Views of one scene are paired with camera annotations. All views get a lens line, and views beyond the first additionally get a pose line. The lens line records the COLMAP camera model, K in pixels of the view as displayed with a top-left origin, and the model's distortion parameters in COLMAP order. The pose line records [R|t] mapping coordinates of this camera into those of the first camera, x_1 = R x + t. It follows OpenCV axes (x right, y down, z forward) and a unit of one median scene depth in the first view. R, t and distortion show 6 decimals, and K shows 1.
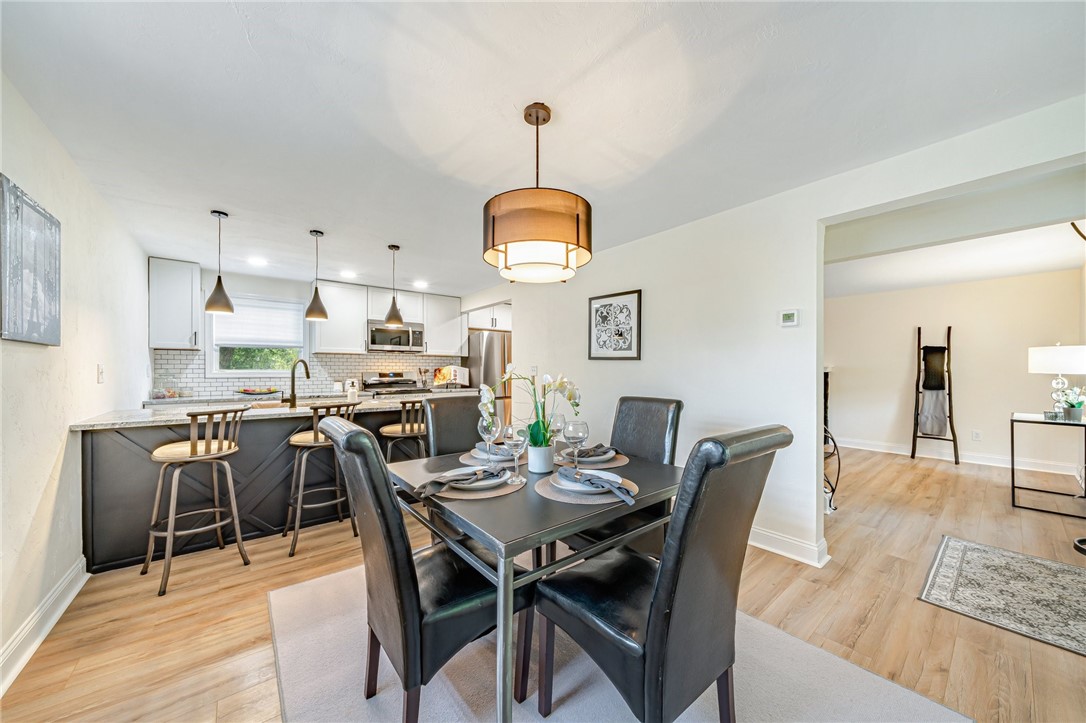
lens RADIAL K [[376.4, 0, 536.9], [0, 376.4, 368.9], [0, 0, 1]] dist [-0.005225, -0.000370]
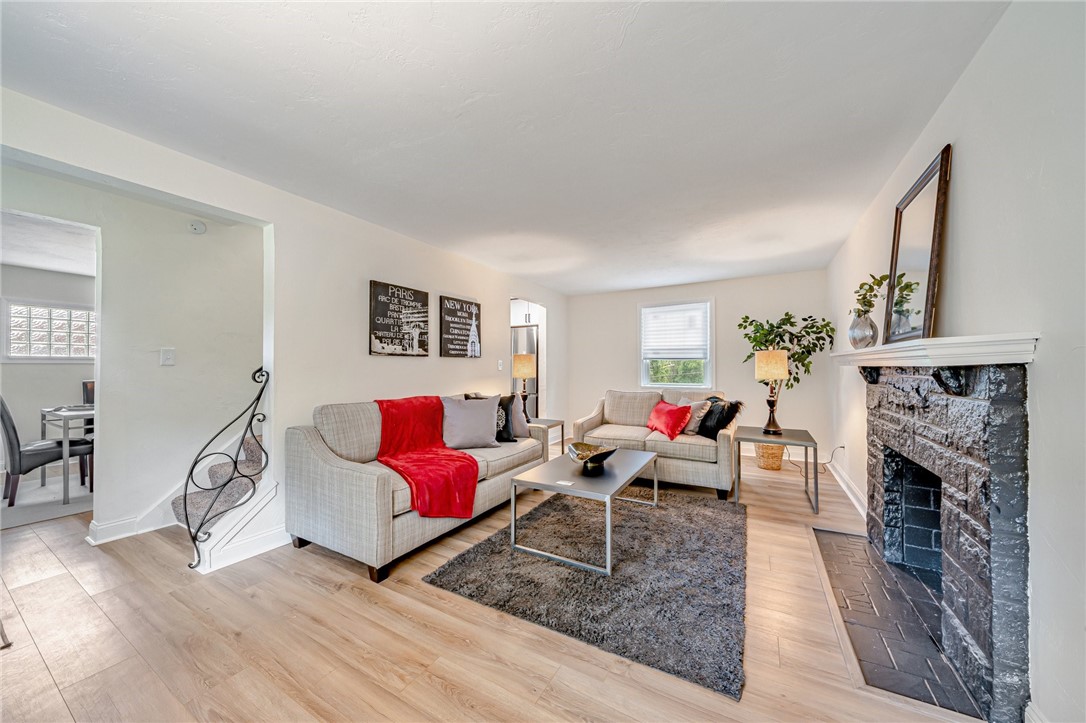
lens RADIAL K [[376.4, 0, 544.9], [0, 376.4, 362.8], [0, 0, 1]] dist [-0.005225, -0.000370]
pose [[0.376194, -0.013200, -0.926447, 1.164902], [0.004150, 0.999912, -0.012561, 0.010803], [0.926532, 0.000881, 0.376216, 0.933590]]
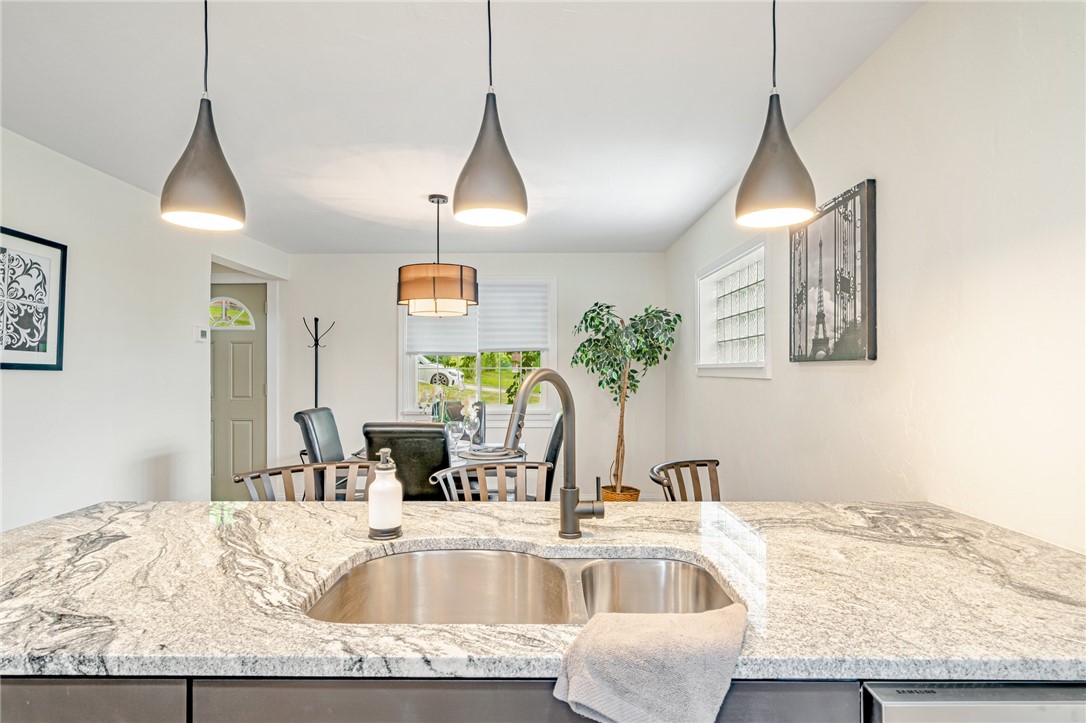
lens RADIAL K [[584.7, 0, 533.6], [0, 584.7, 364.3], [0, 0, 1]] dist [0.005141, 0.000035]
pose [[-0.774390, 0.005318, 0.632687, -0.604177], [0.000952, 0.999973, -0.007240, -0.018768], [-0.632708, -0.005004, -0.774374, 0.902293]]
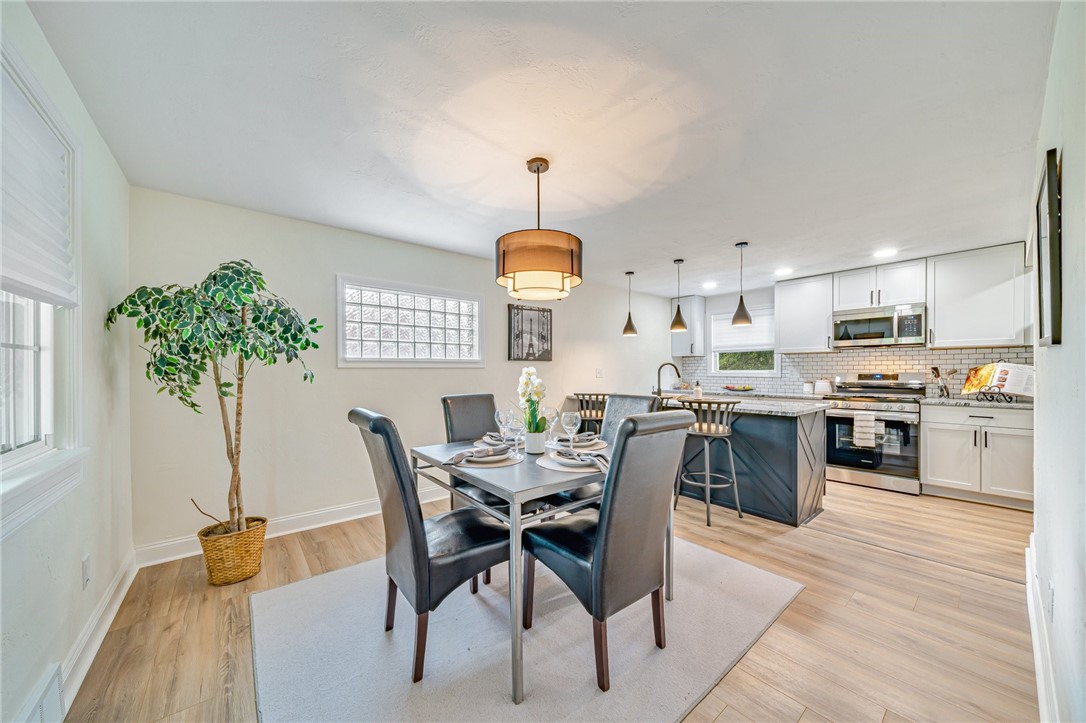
lens RADIAL K [[376.4, 0, 540.8], [0, 376.4, 370.6], [0, 0, 1]] dist [-0.005225, -0.000370]
pose [[0.011444, -0.001302, -0.999934, 0.458916], [0.005042, 0.999987, -0.001244, 0.001126], [0.999922, -0.005028, 0.011450, 0.366175]]
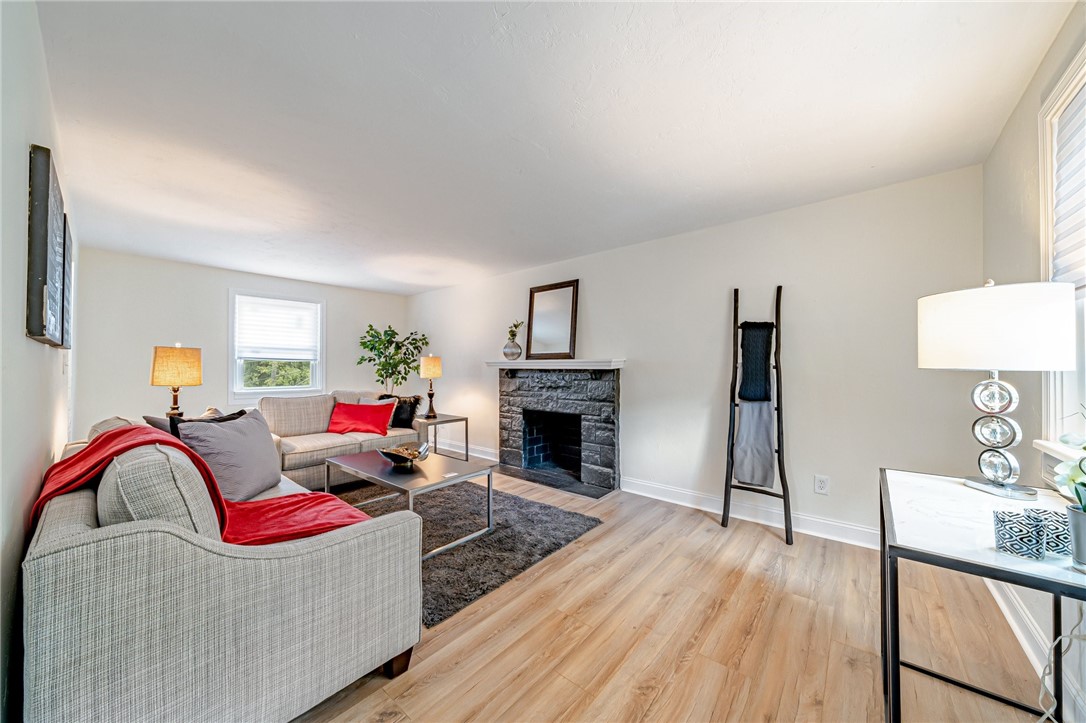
lens RADIAL K [[376.4, 0, 527.6], [0, 376.4, 363.6], [0, 0, 1]] dist [-0.005225, -0.000370]
pose [[0.984763, 0.001446, 0.173893, 0.706855], [0.000241, 0.999953, -0.009683, 0.007387], [-0.173899, 0.009577, 0.984717, 0.572438]]
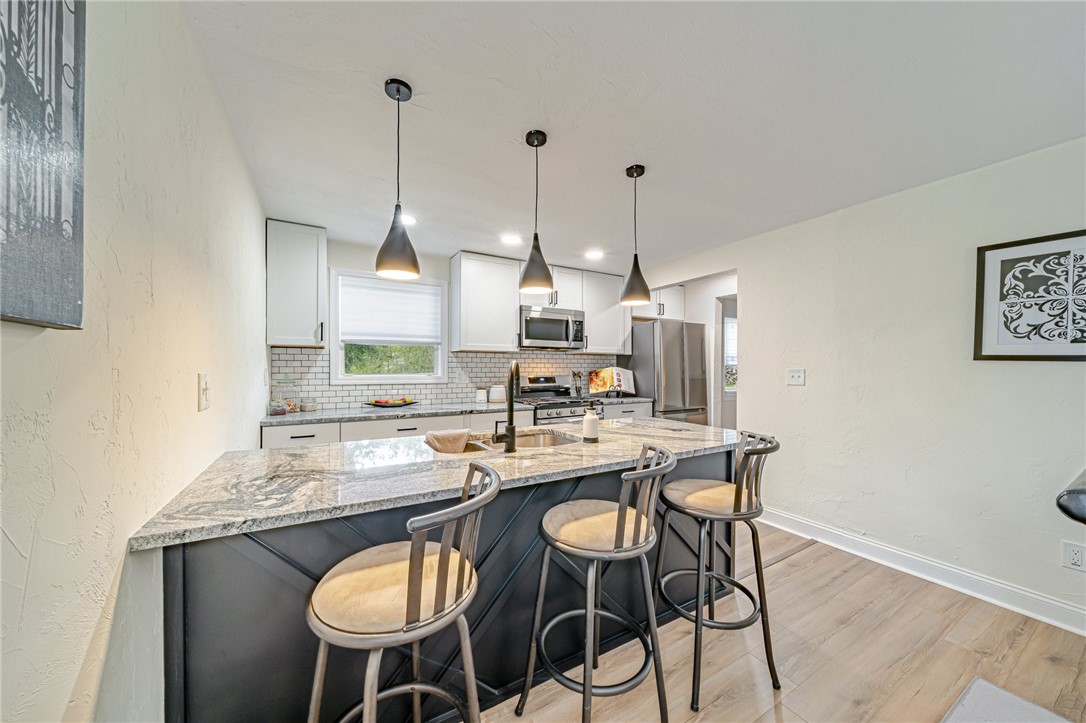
lens RADIAL K [[376.4, 0, 537.6], [0, 376.4, 367.7], [0, 0, 1]] dist [-0.005225, -0.000370]
pose [[0.988960, 0.000448, -0.148181, -0.348157], [-0.000087, 0.999997, 0.002439, -0.012129], [0.148181, -0.002399, 0.988957, 0.305490]]
